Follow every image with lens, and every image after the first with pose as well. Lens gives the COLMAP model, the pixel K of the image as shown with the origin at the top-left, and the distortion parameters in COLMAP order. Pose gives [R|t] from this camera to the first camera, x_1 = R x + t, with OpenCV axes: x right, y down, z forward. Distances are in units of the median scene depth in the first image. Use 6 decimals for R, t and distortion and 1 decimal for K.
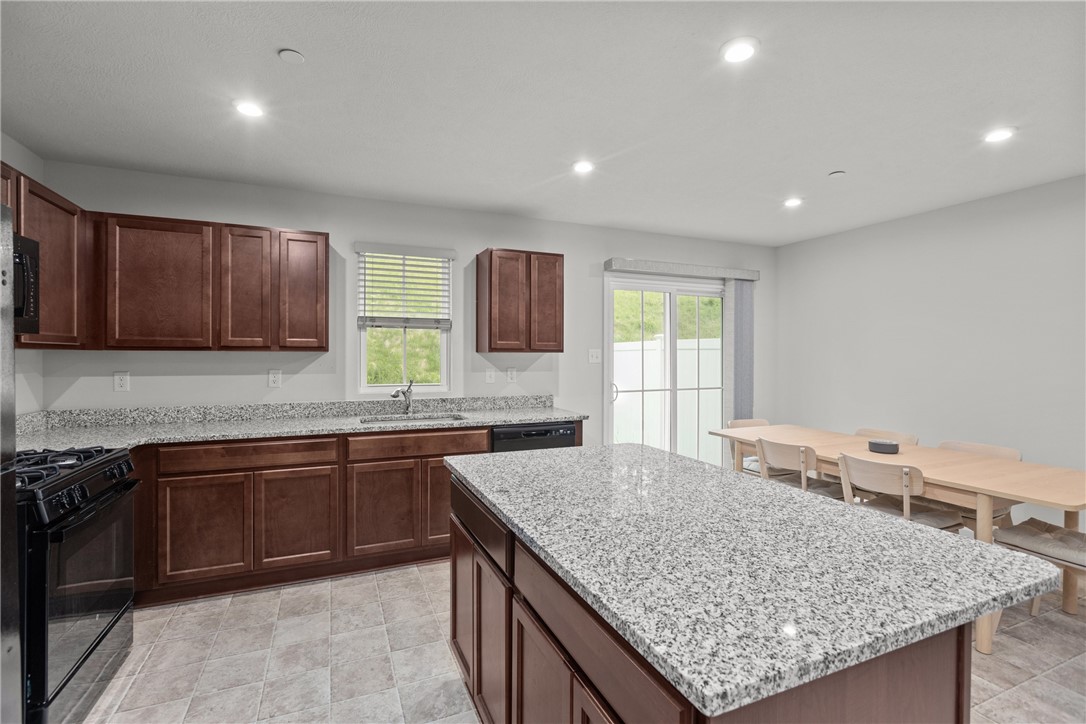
lens RADIAL K [[501.1, 0, 545.1], [0, 501.1, 354.8], [0, 0, 1]] dist [-0.004682, -0.002061]
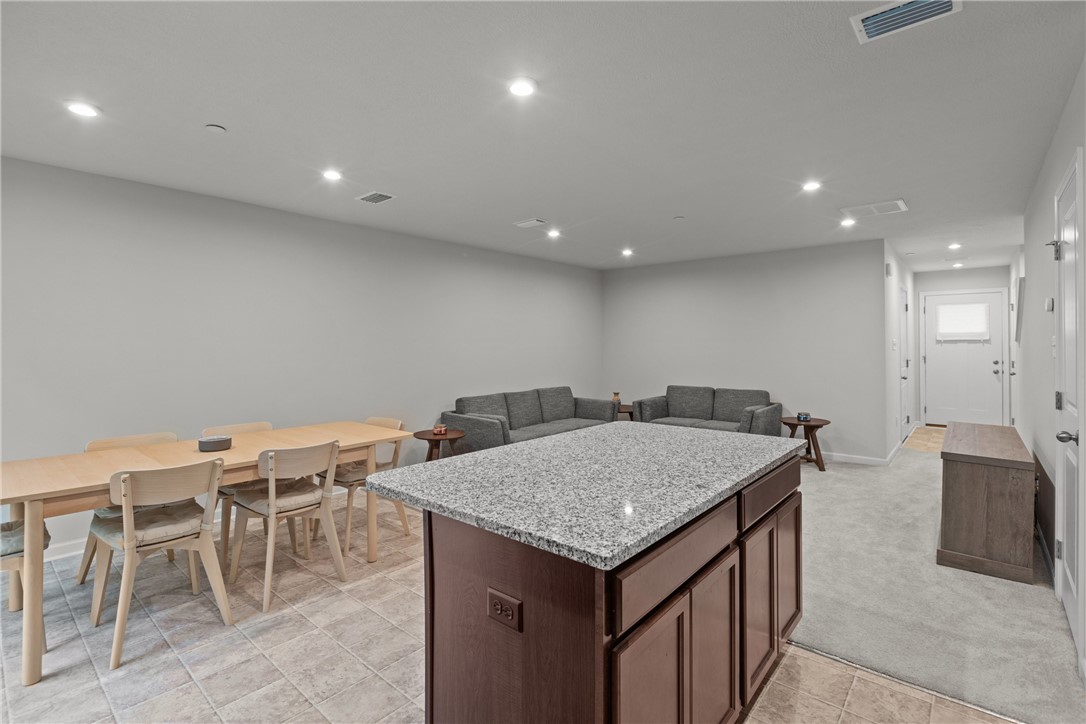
lens RADIAL K [[501.1, 0, 522.0], [0, 501.1, 348.5], [0, 0, 1]] dist [-0.004682, -0.002061]
pose [[-0.418356, -0.005777, 0.908265, -0.394145], [0.003711, 0.999961, 0.008069, 0.004479], [-0.908275, 0.006746, -0.418319, 0.872353]]
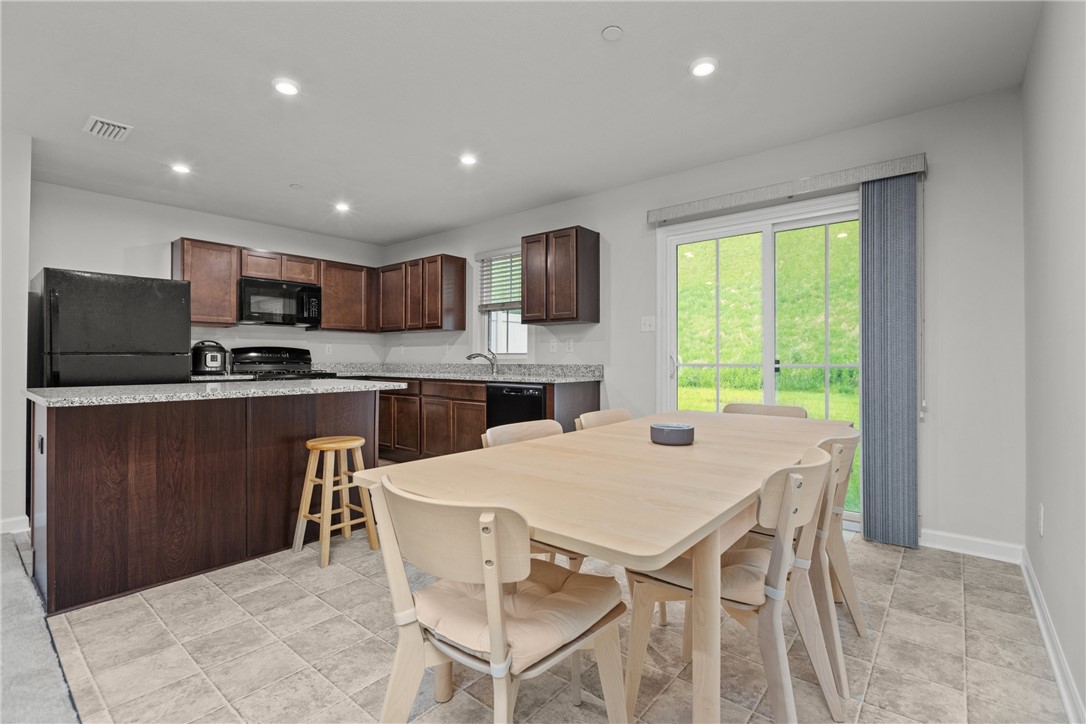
lens RADIAL K [[501.1, 0, 540.2], [0, 501.1, 355.2], [0, 0, 1]] dist [-0.004682, -0.002061]
pose [[0.448841, -0.011287, -0.893540, 1.082542], [0.001169, 0.999927, -0.012044, 0.092520], [0.893611, 0.004361, 0.448822, 0.559154]]
